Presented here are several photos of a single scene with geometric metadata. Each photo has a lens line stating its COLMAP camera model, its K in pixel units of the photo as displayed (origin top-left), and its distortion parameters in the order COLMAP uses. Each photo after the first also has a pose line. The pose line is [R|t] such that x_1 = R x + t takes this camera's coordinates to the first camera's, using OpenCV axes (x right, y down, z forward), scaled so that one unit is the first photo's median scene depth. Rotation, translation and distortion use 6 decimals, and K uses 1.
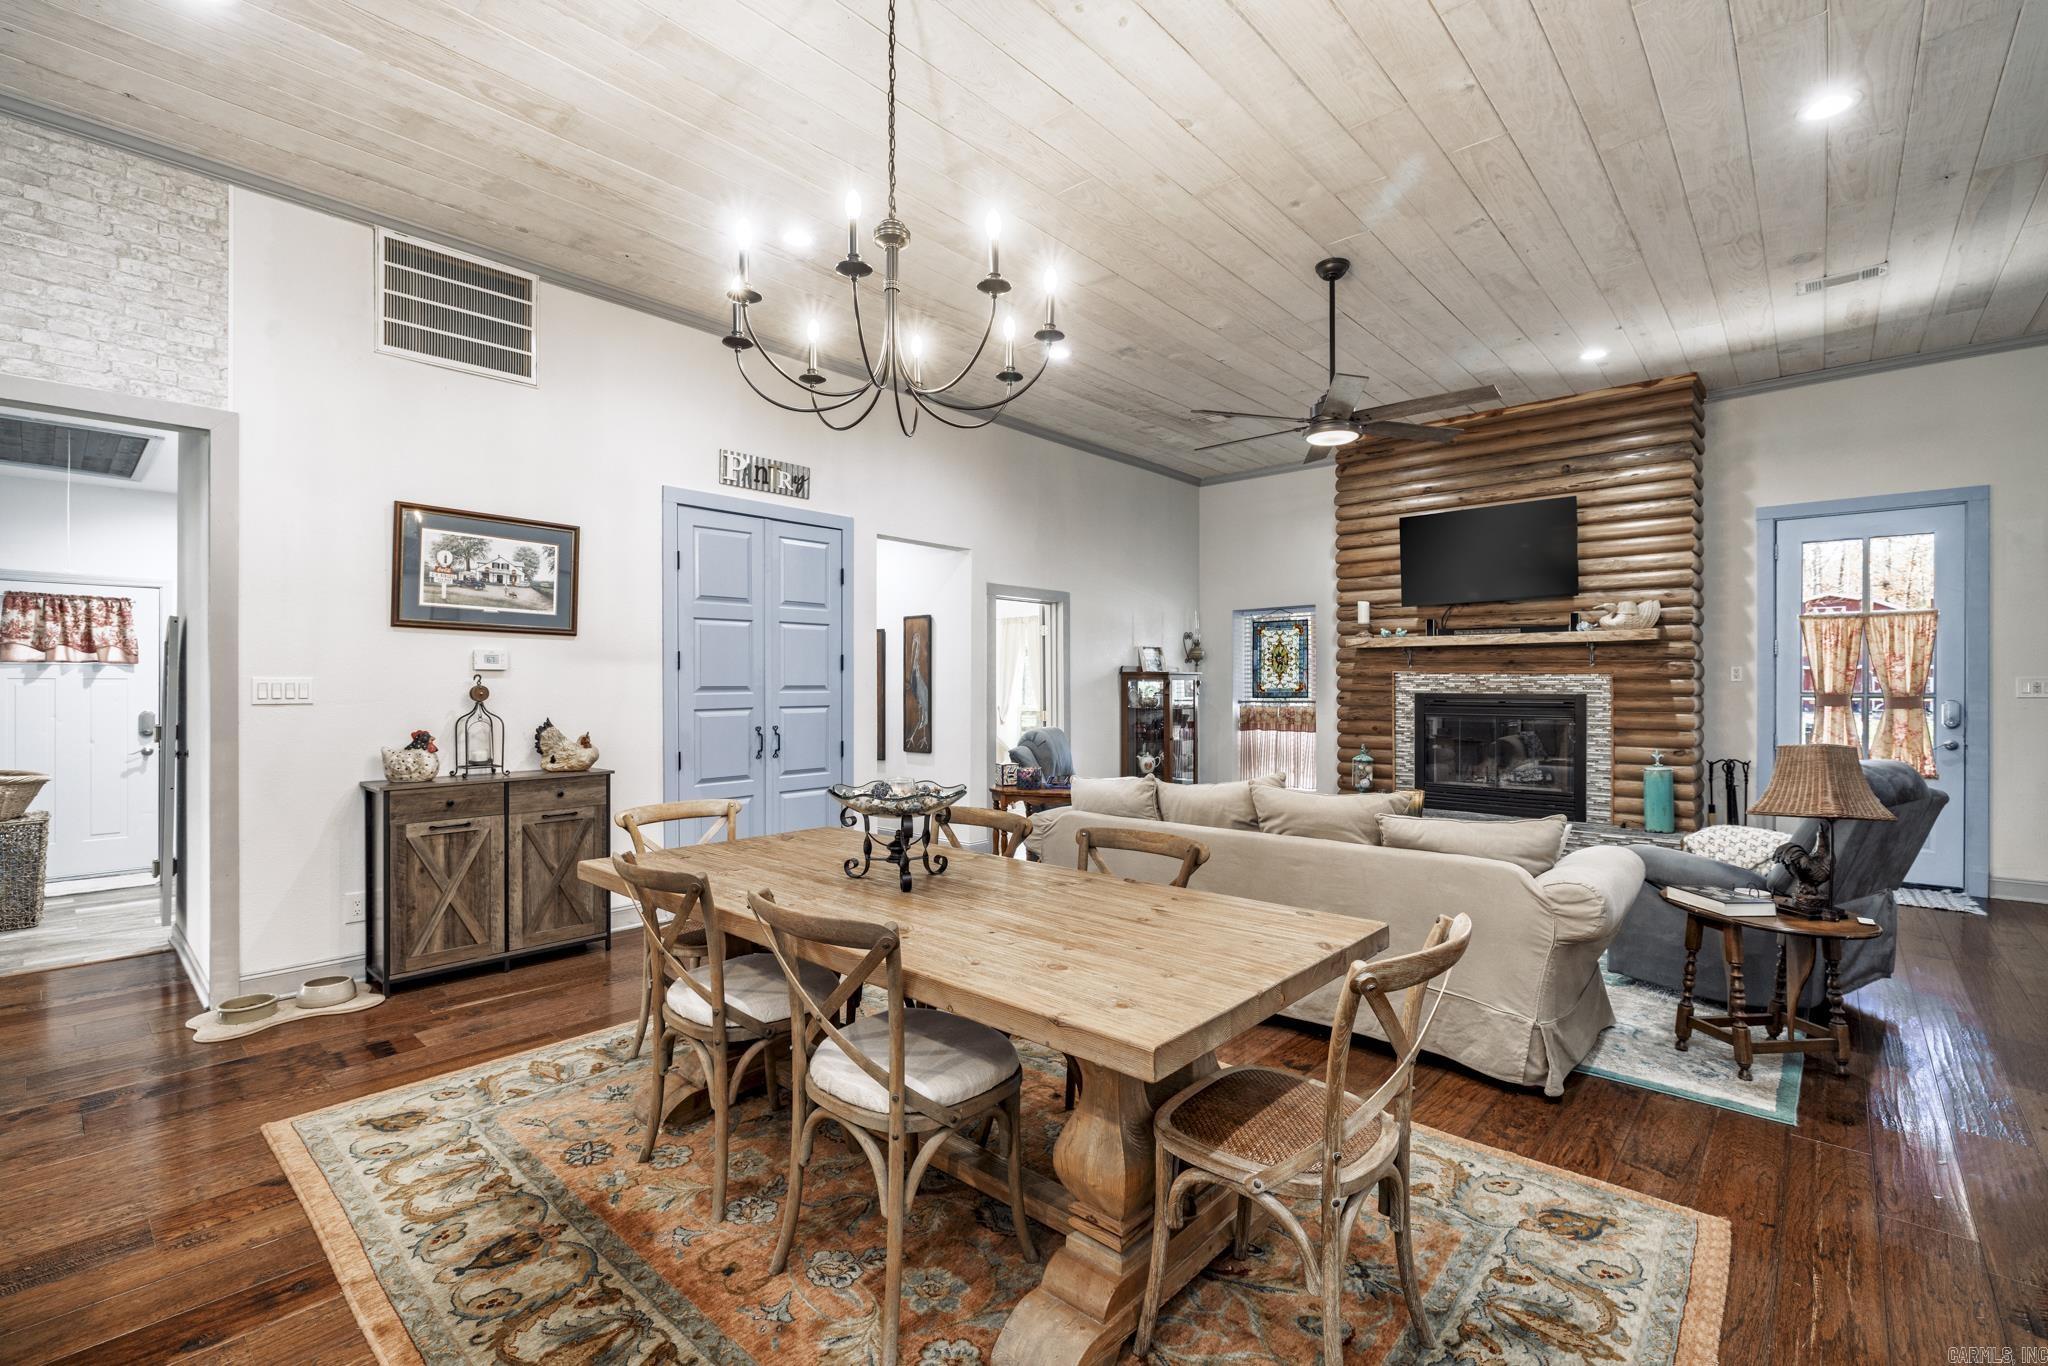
lens RADIAL K [[916.0, 0, 1039.4], [0, 916.0, 677.9], [0, 0, 1]] dist [-0.013041, 0.000897]
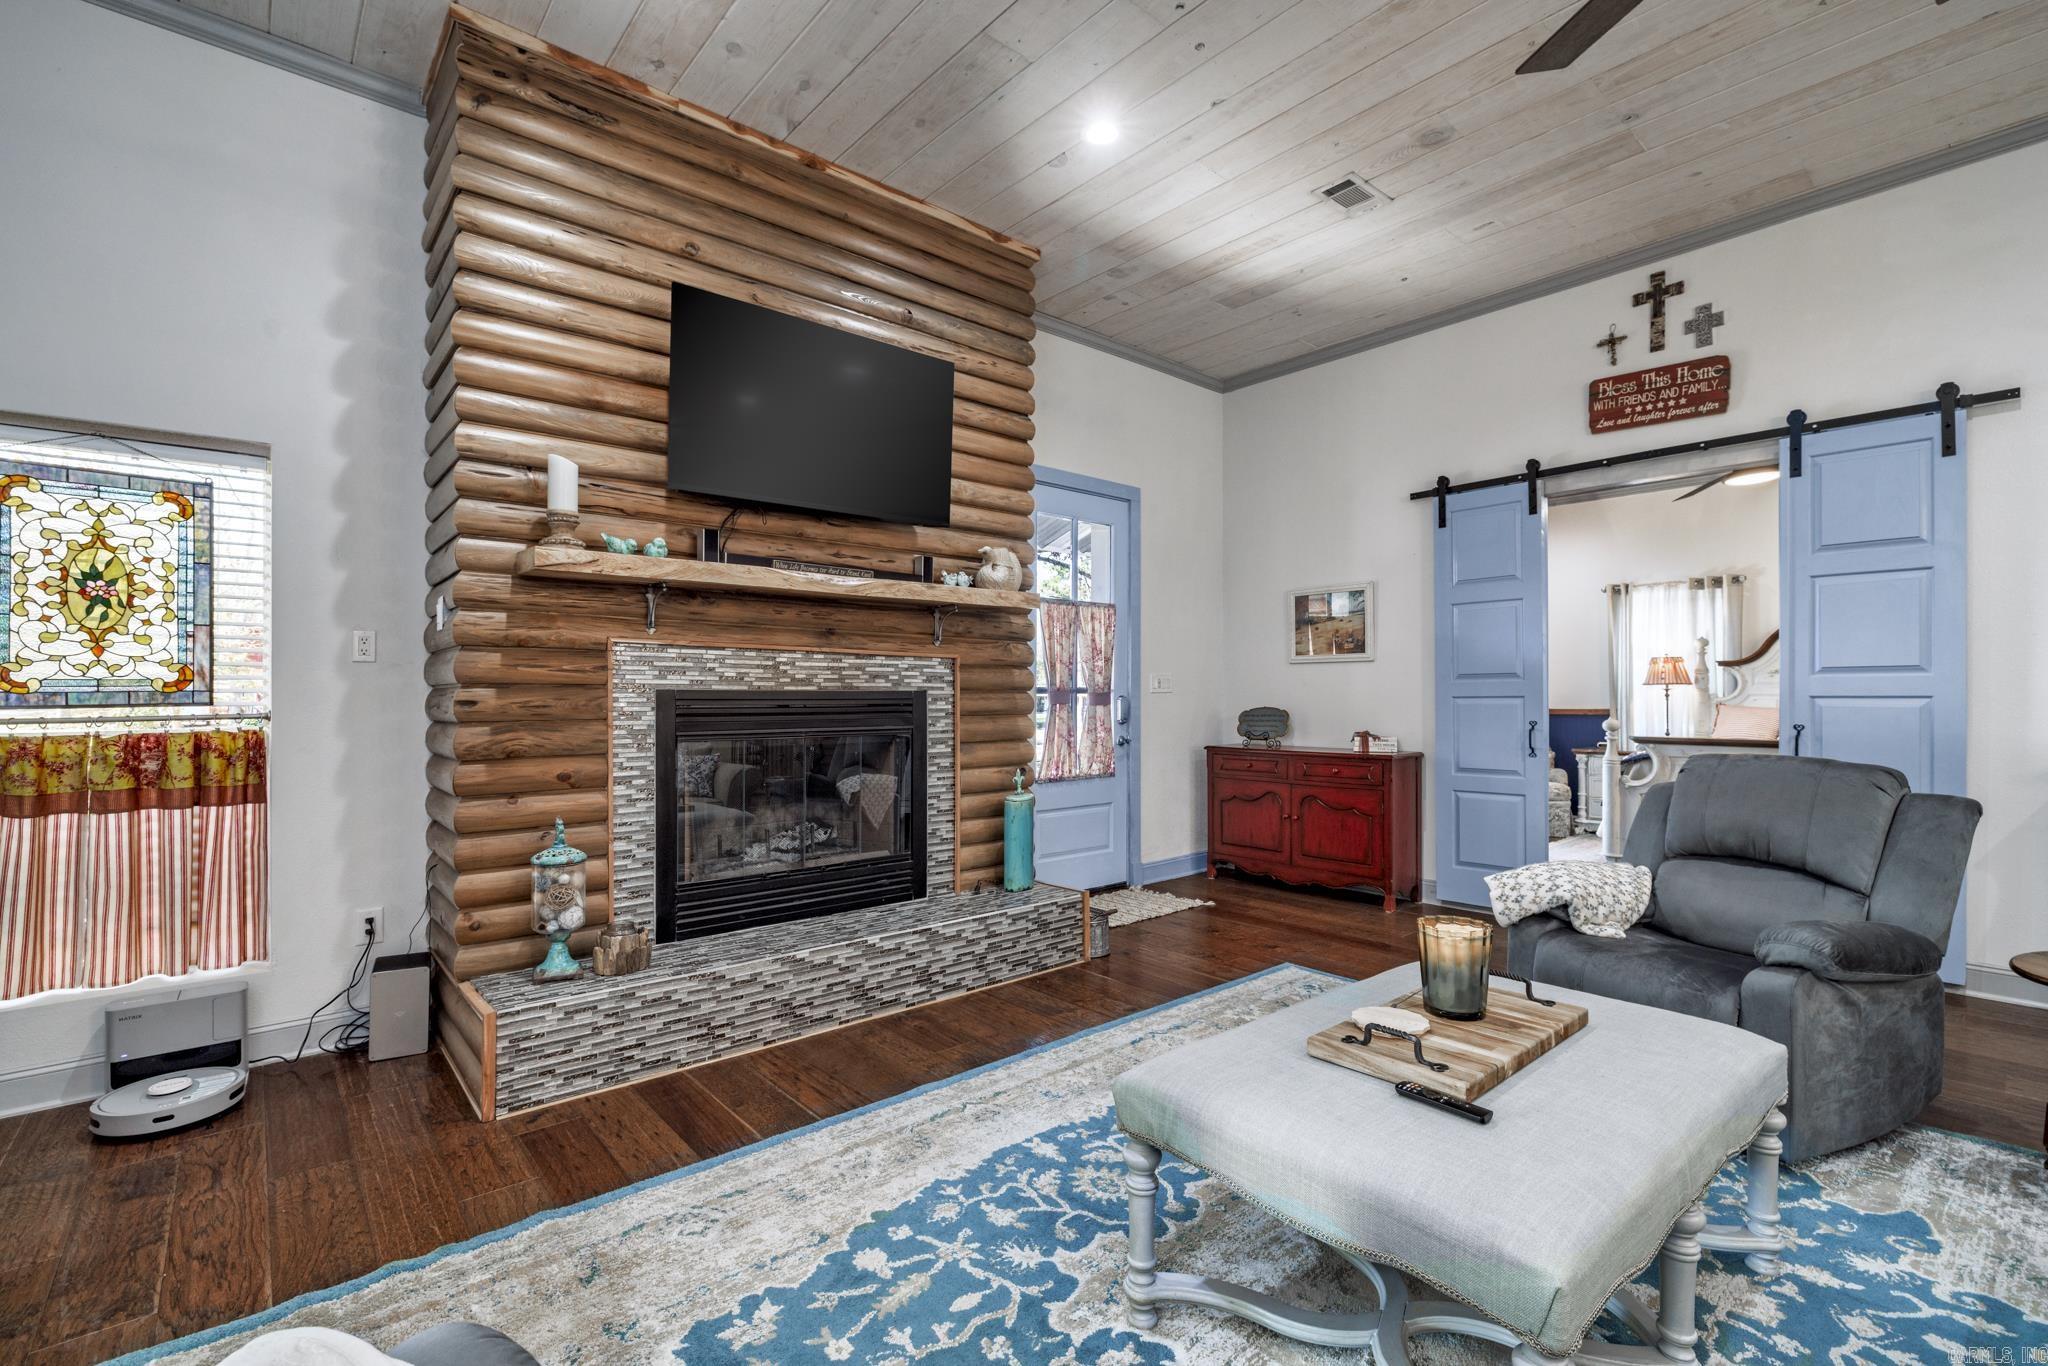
lens RADIAL K [[916.0, 0, 1020.6], [0, 916.0, 708.3], [0, 0, 1]] dist [-0.013041, 0.000897]
pose [[0.144030, -0.012940, 0.989489, -0.009514], [-0.003662, 0.999901, 0.013609, 0.021564], [-0.989566, -0.005583, 0.143969, 0.842735]]
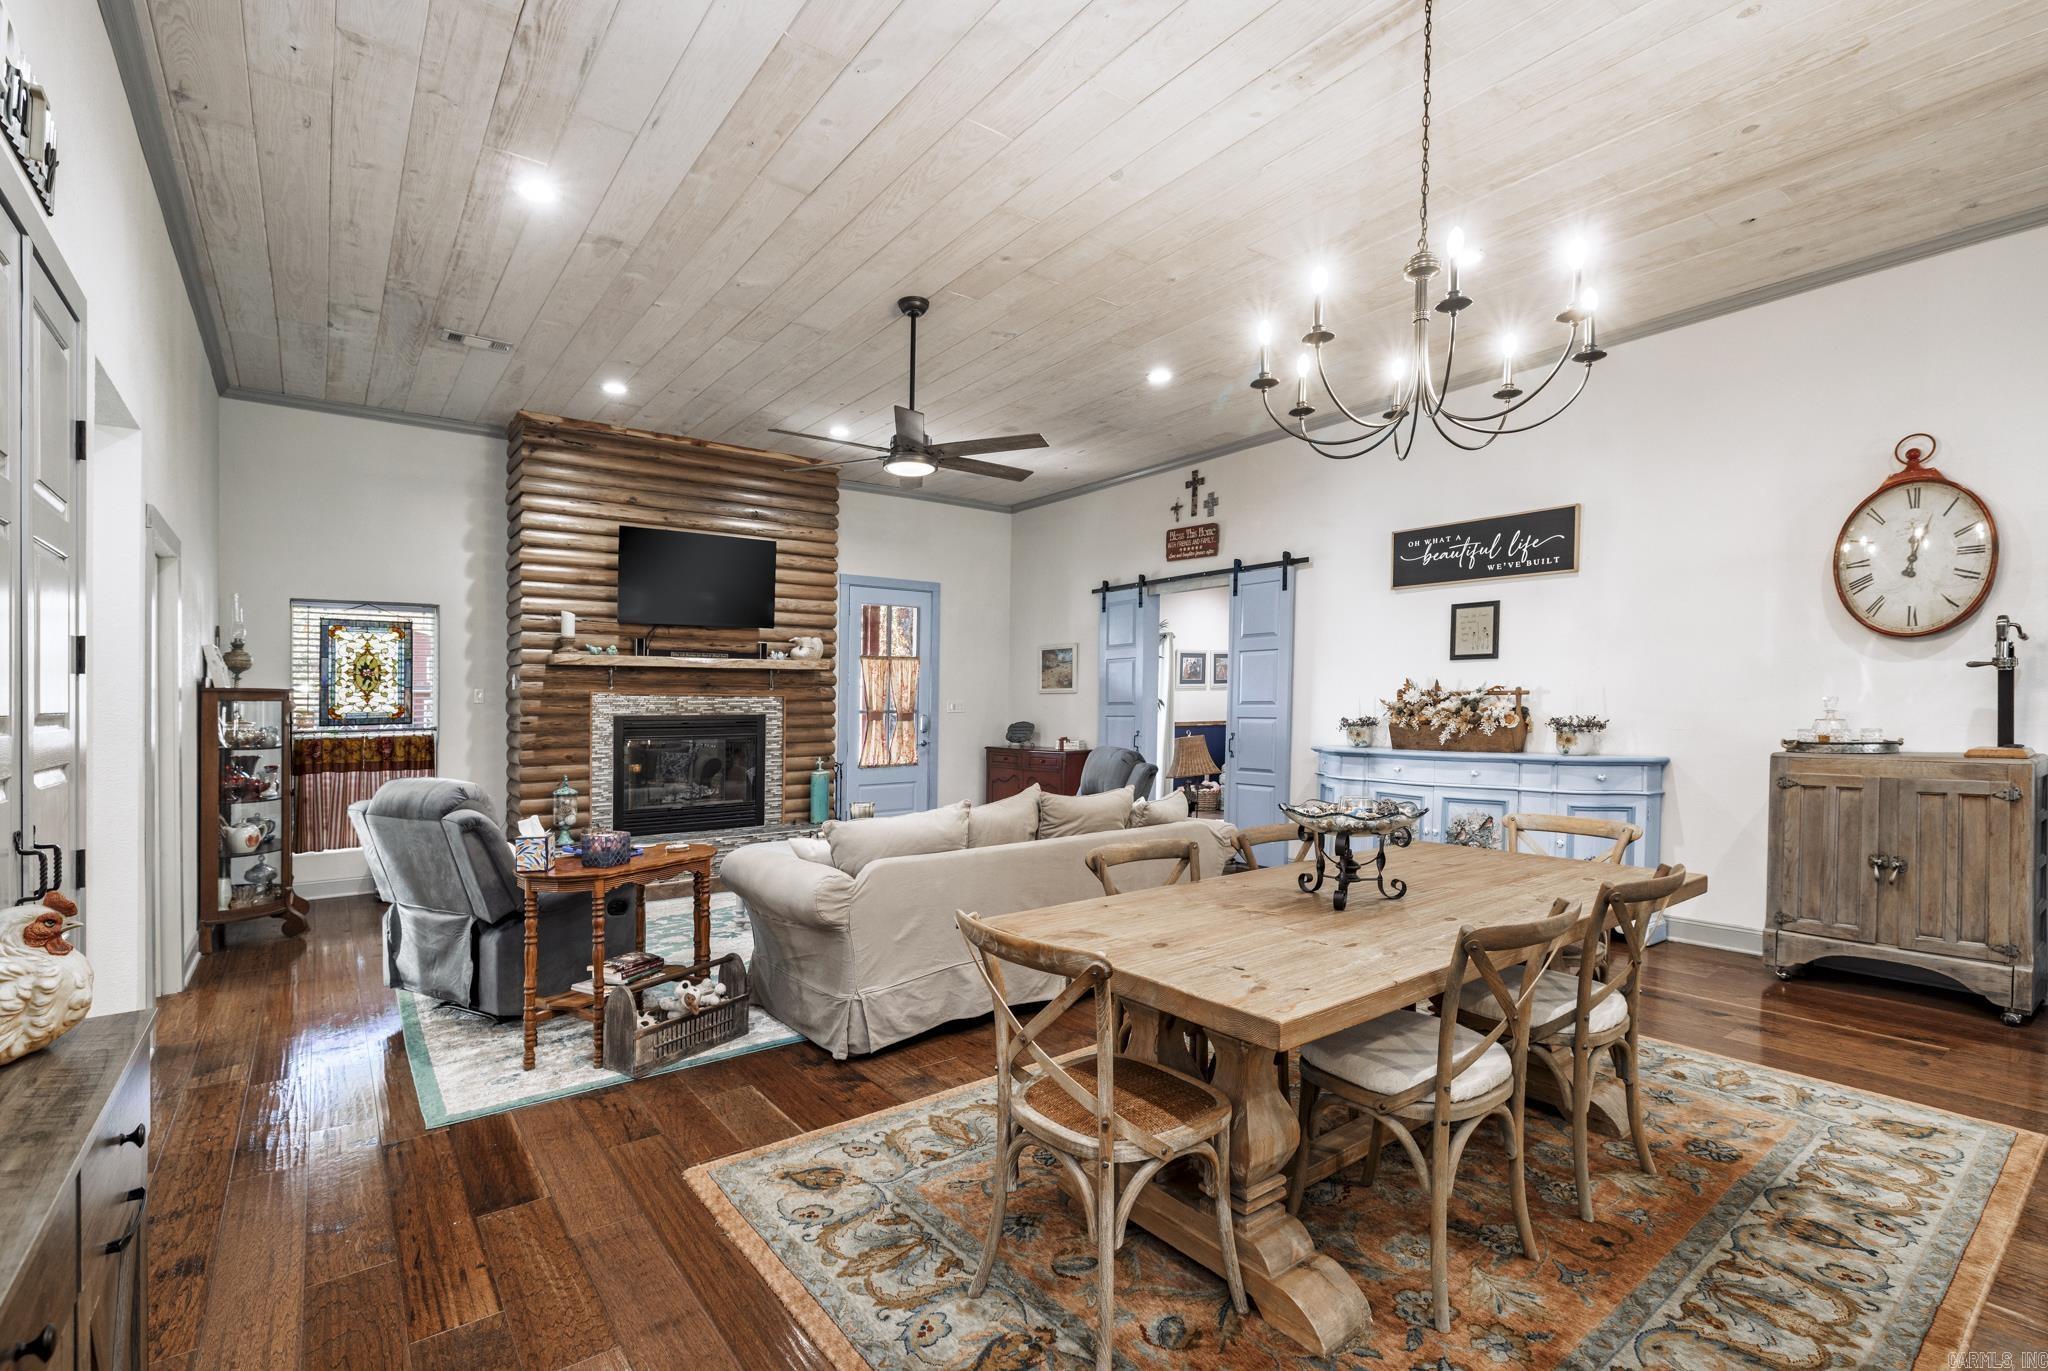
lens RADIAL K [[916.0, 0, 1011.8], [0, 916.0, 704.8], [0, 0, 1]] dist [-0.013041, 0.000897]
pose [[0.198825, -0.000130, 0.980035, -0.467417], [-0.002308, 0.999997, 0.000601, 0.004712], [-0.980032, -0.002381, 0.198824, 0.465408]]
